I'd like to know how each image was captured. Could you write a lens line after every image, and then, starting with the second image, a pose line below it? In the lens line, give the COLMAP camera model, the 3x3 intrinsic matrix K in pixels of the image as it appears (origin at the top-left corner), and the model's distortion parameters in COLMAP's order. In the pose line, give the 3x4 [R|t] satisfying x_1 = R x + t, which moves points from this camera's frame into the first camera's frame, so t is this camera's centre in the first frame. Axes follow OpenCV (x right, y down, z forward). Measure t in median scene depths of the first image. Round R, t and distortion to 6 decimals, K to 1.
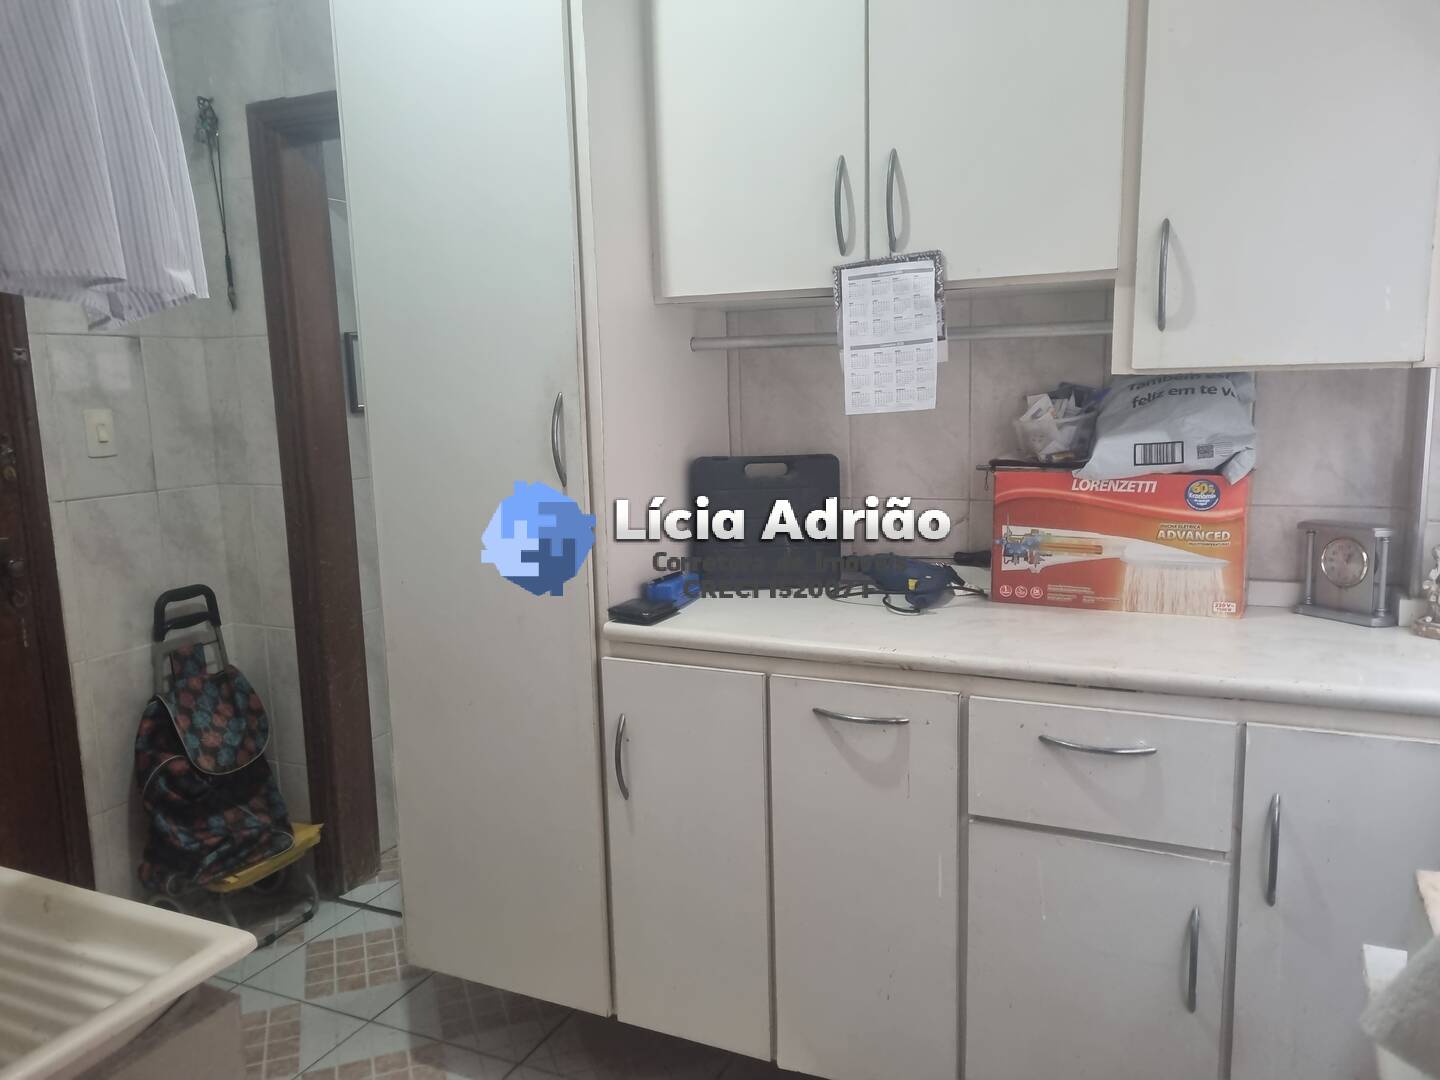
lens RADIAL K [[1082.0, 0, 721.7], [0, 1082.0, 542.7], [0, 0, 1]] dist [0.059359, -0.049154]
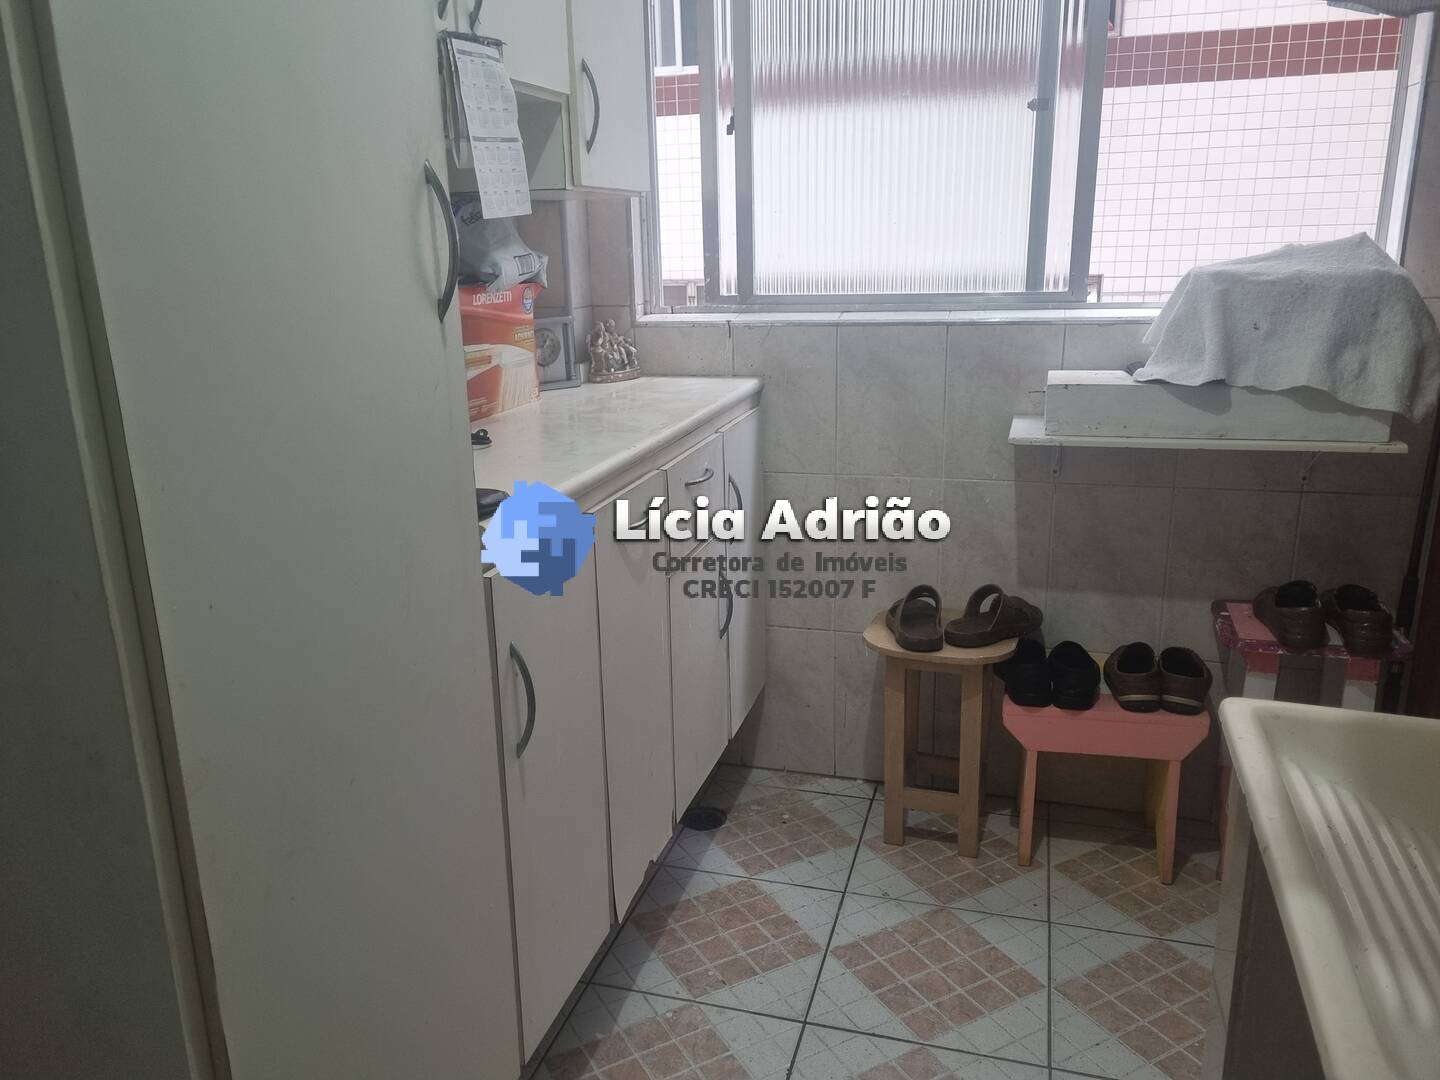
lens RADIAL K [[1082.0, 0, 710.3], [0, 1082.0, 544.2], [0, 0, 1]] dist [0.059359, -0.049154]
pose [[-0.134949, -0.242906, 0.960617, -0.799939], [0.187039, 0.945811, 0.265437, -0.068098], [-0.973039, 0.215494, -0.082203, 0.938100]]
